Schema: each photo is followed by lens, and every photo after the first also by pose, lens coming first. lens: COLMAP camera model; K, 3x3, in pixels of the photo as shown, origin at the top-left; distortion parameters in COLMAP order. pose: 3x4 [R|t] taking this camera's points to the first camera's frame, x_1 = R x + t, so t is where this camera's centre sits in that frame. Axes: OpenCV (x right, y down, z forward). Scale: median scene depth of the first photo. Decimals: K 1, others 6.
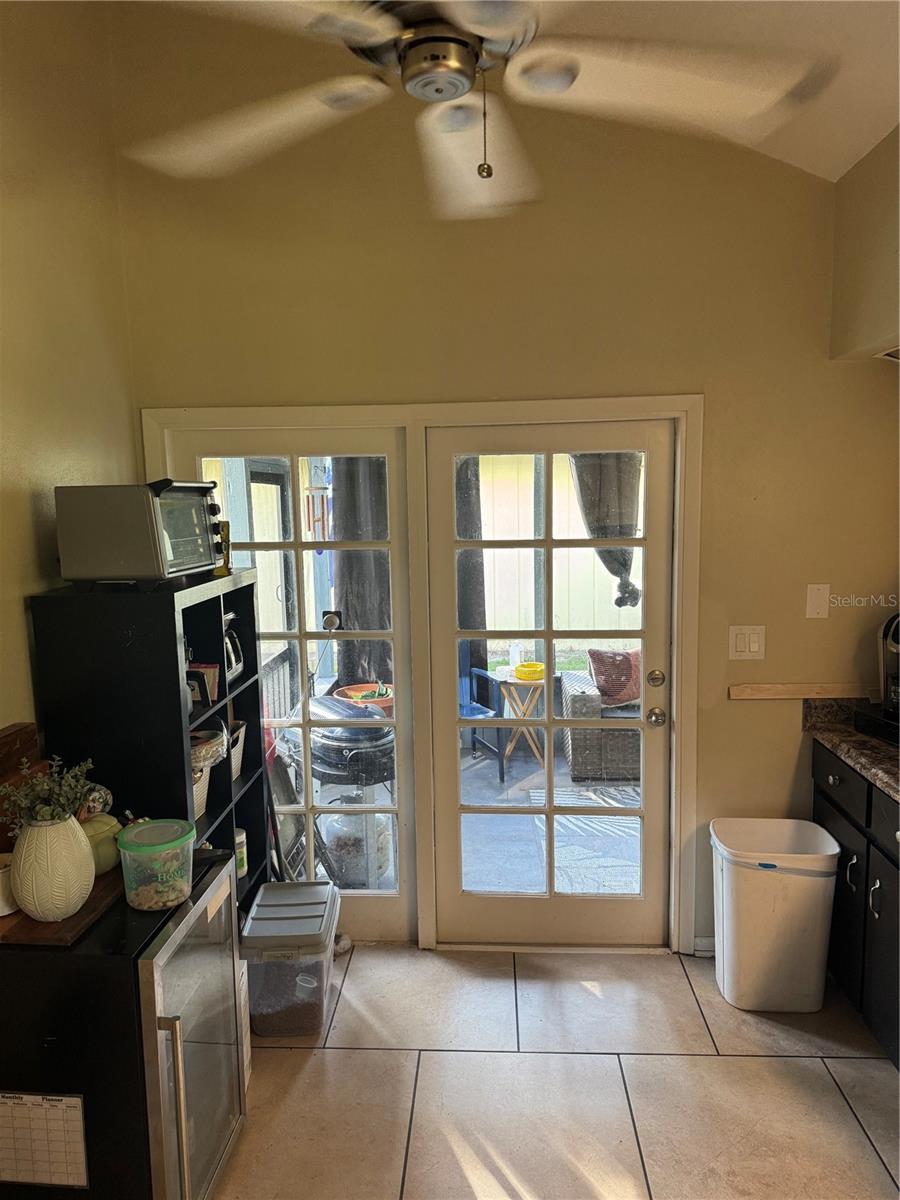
lens RADIAL K [[837.5, 0, 450.0], [0, 837.5, 600.0], [0, 0, 1]] dist [0.088481, -0.111248]
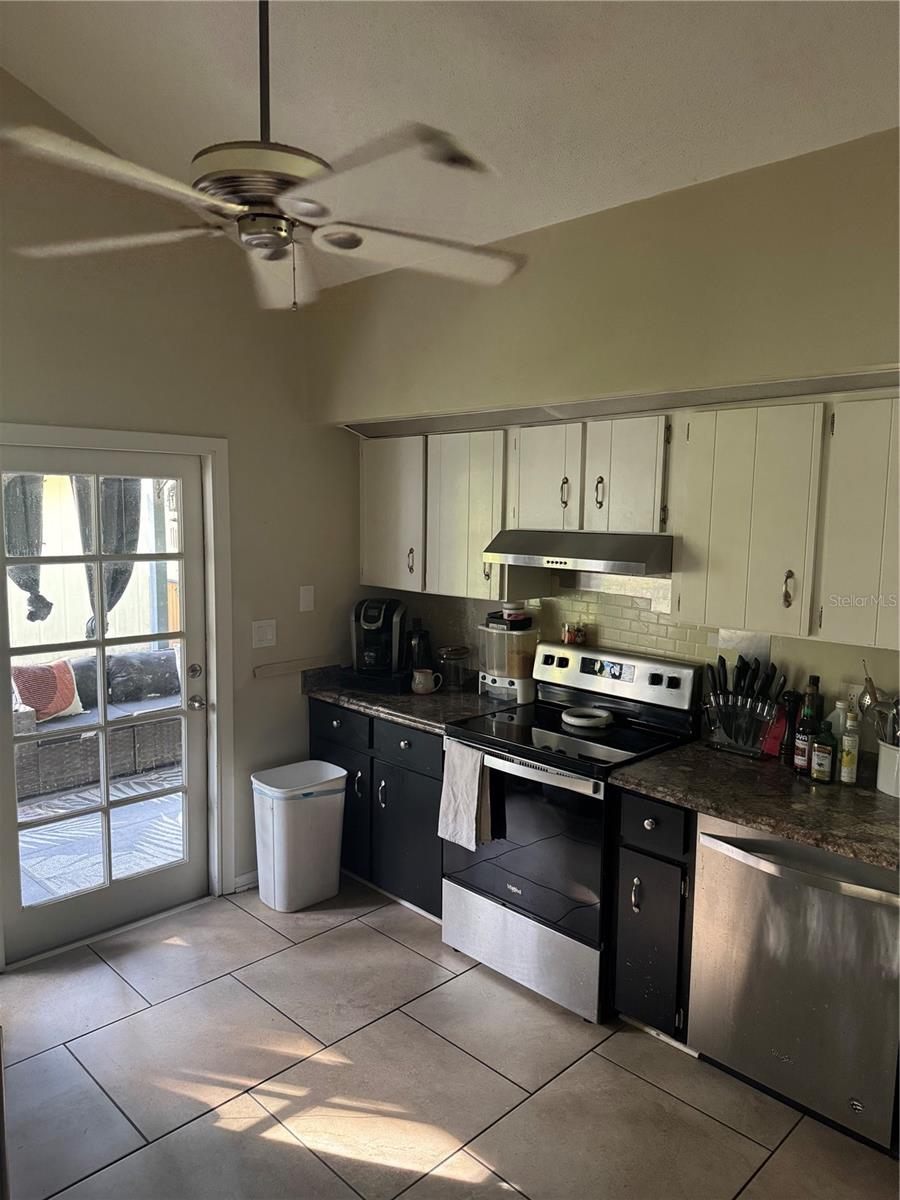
lens RADIAL K [[830.0, 0, 450.0], [0, 830.0, 600.0], [0, 0, 1]] dist [0.005621, -0.044044]
pose [[0.659947, -0.056859, 0.749157, -0.386243], [0.068680, 0.997523, 0.015207, 0.000752], [-0.748166, 0.041416, 0.662218, -0.043724]]
